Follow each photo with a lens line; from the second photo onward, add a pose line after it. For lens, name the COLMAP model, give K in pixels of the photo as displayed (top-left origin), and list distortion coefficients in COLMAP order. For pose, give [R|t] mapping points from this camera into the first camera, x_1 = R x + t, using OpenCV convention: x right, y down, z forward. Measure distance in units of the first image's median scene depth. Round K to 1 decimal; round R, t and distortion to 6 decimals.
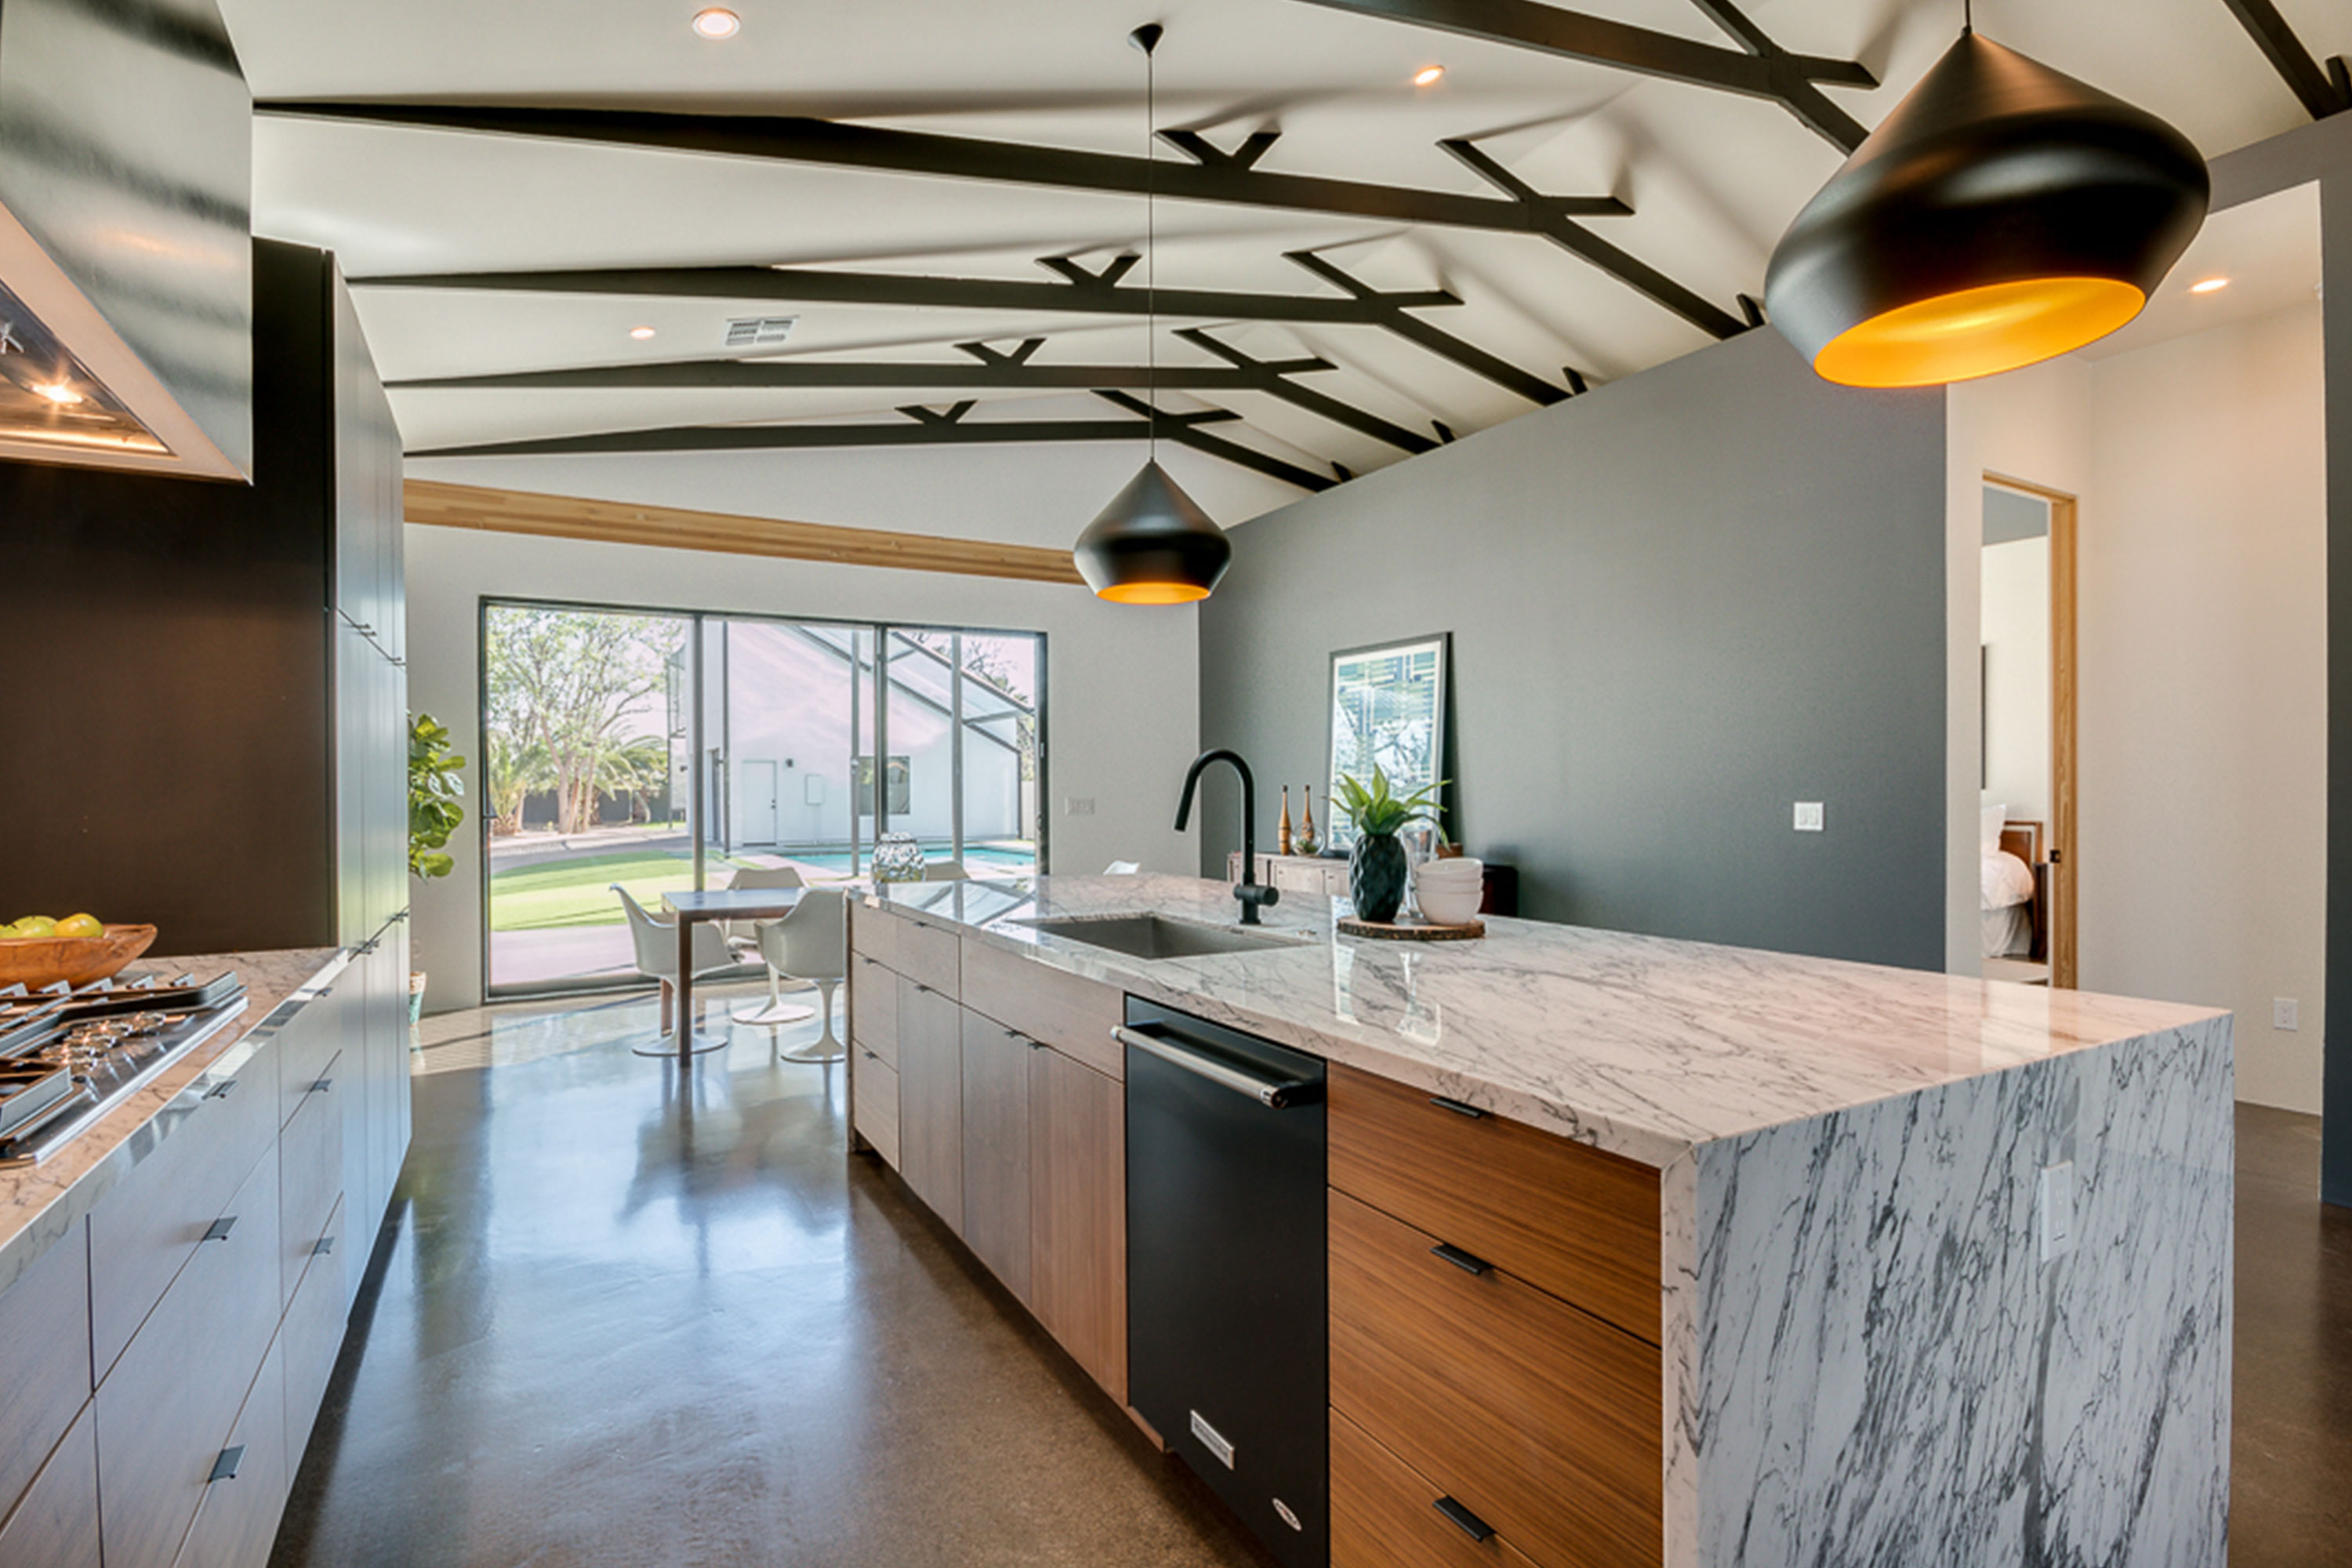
lens RADIAL K [[1109.4, 0, 1170.6], [0, 1109.4, 789.0], [0, 0, 1]] dist [-0.004466, -0.000296]
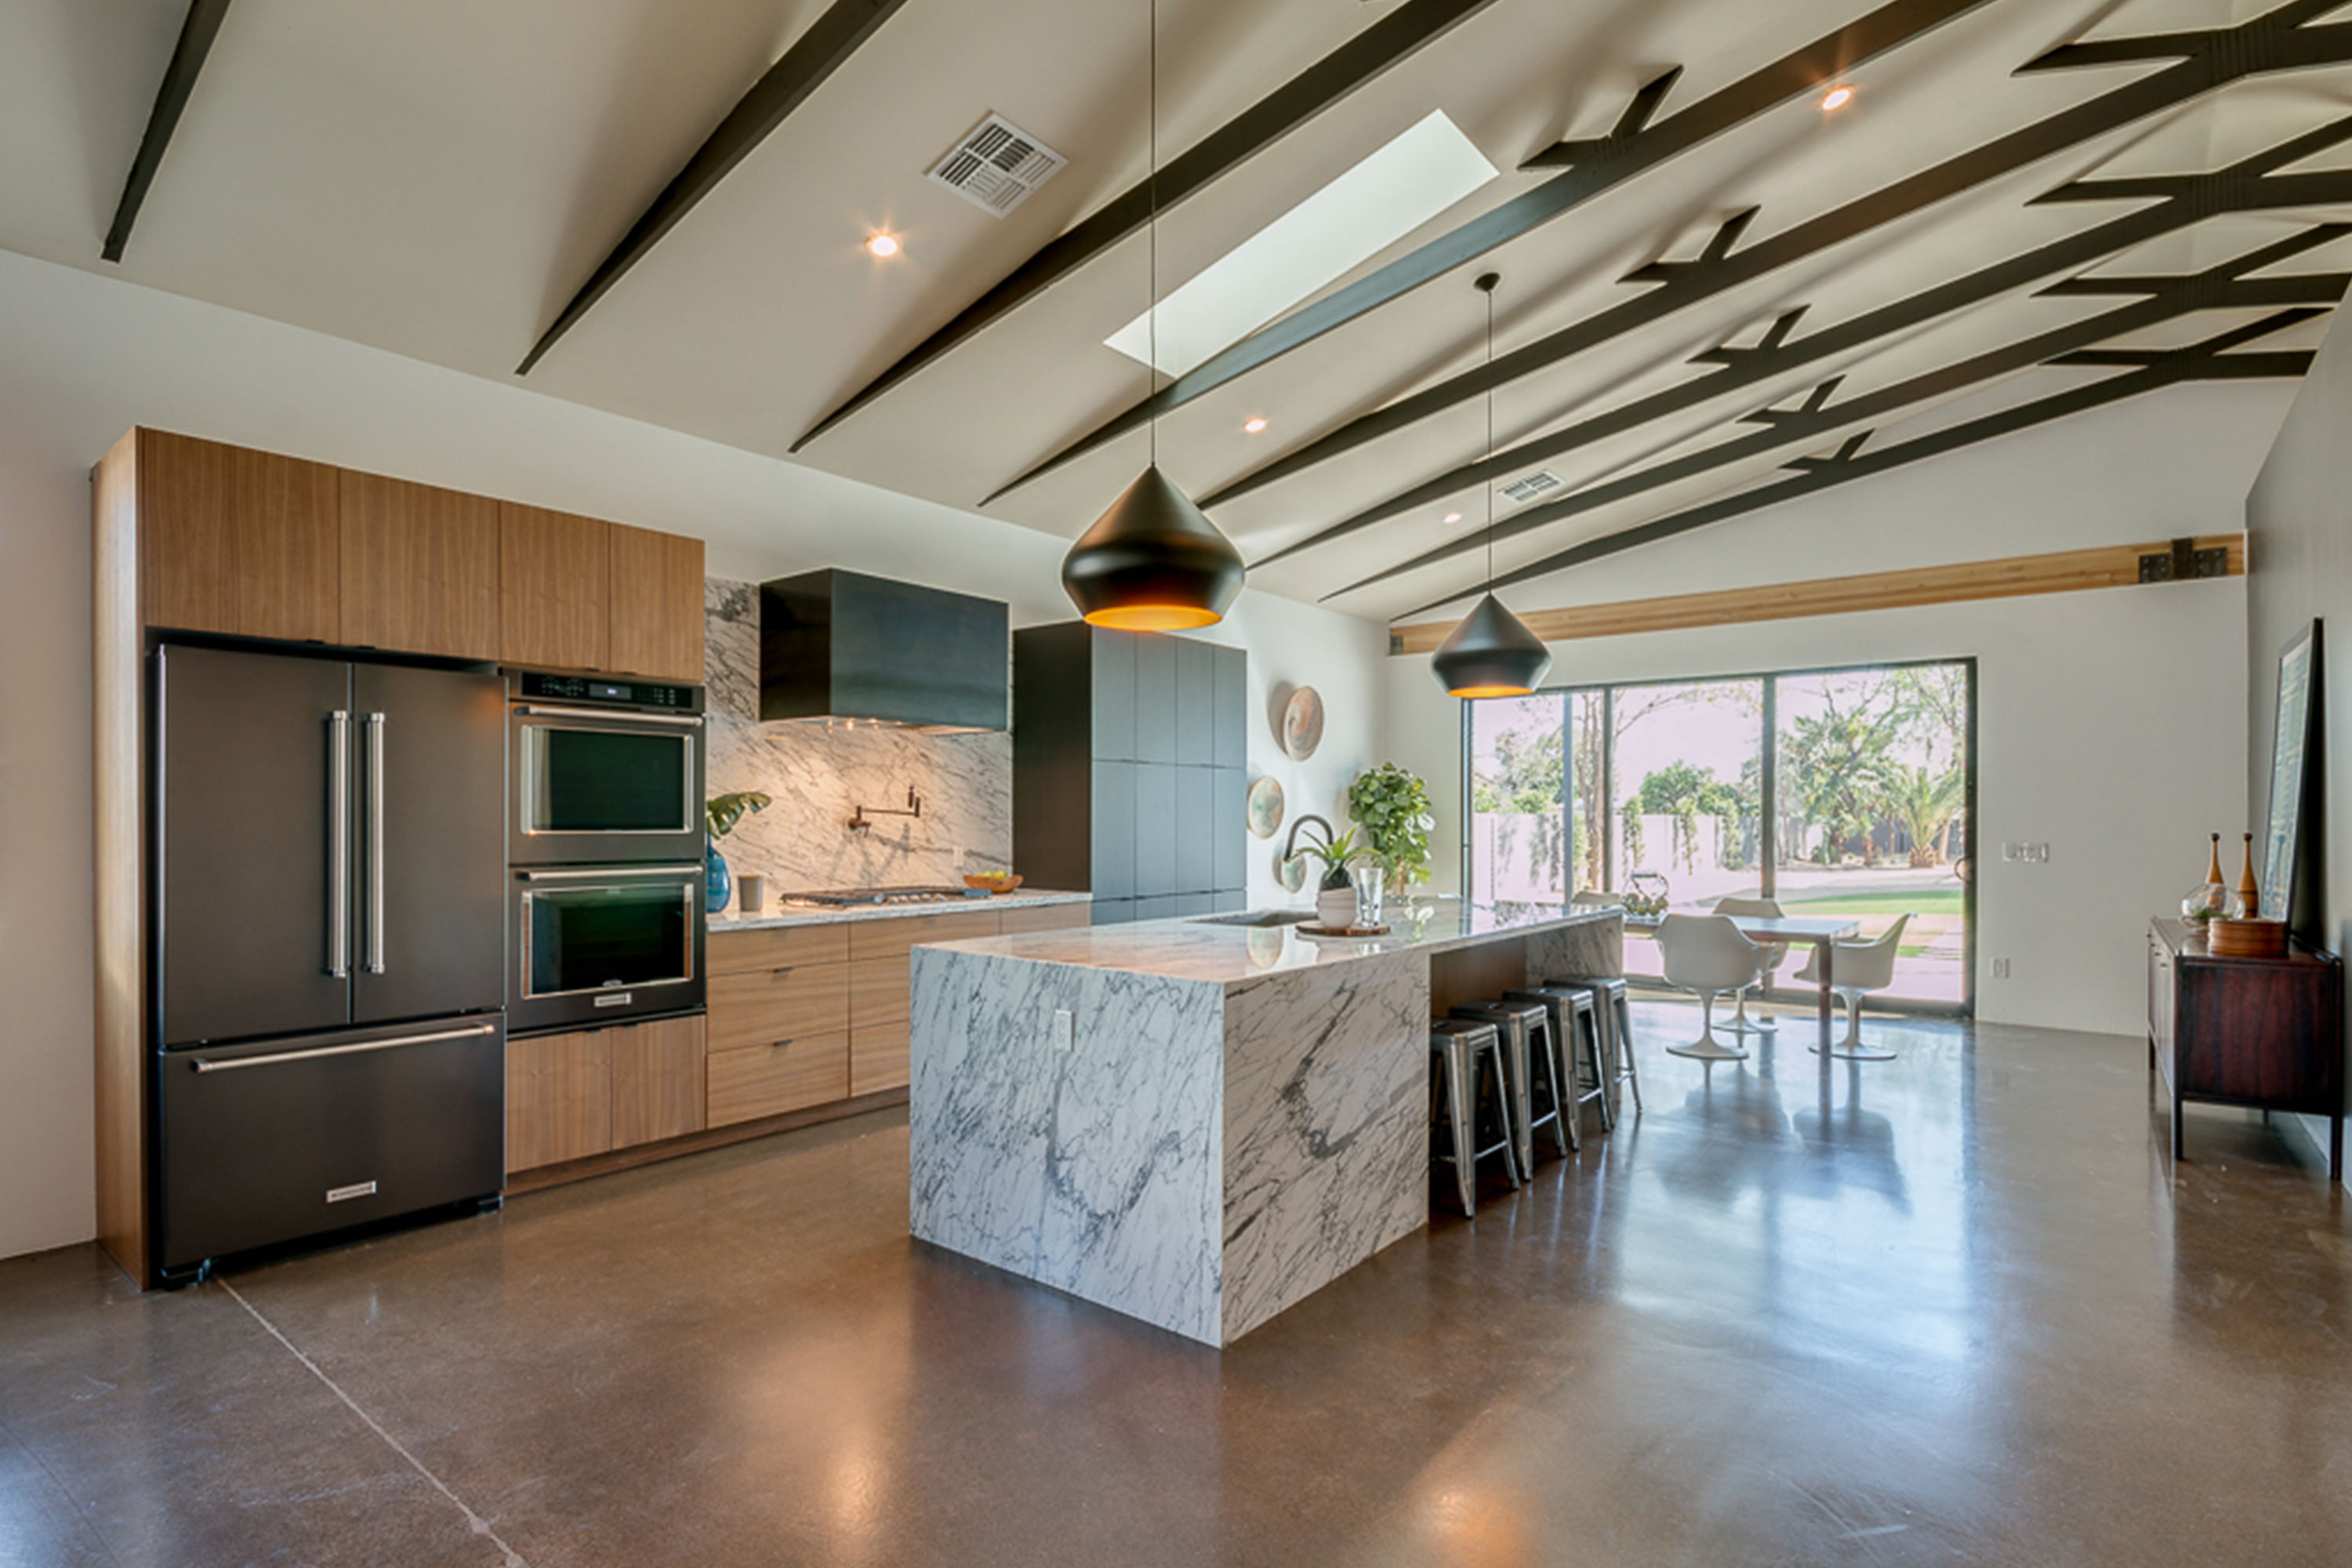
lens RADIAL K [[1109.4, 0, 1144.7], [0, 1109.4, 822.2], [0, 0, 1]] dist [-0.004466, -0.000296]
pose [[0.376544, 0.009016, -0.926355, 0.715624], [-0.004444, 0.999959, 0.007926, -0.017445], [0.926388, 0.001132, 0.376568, 0.067474]]
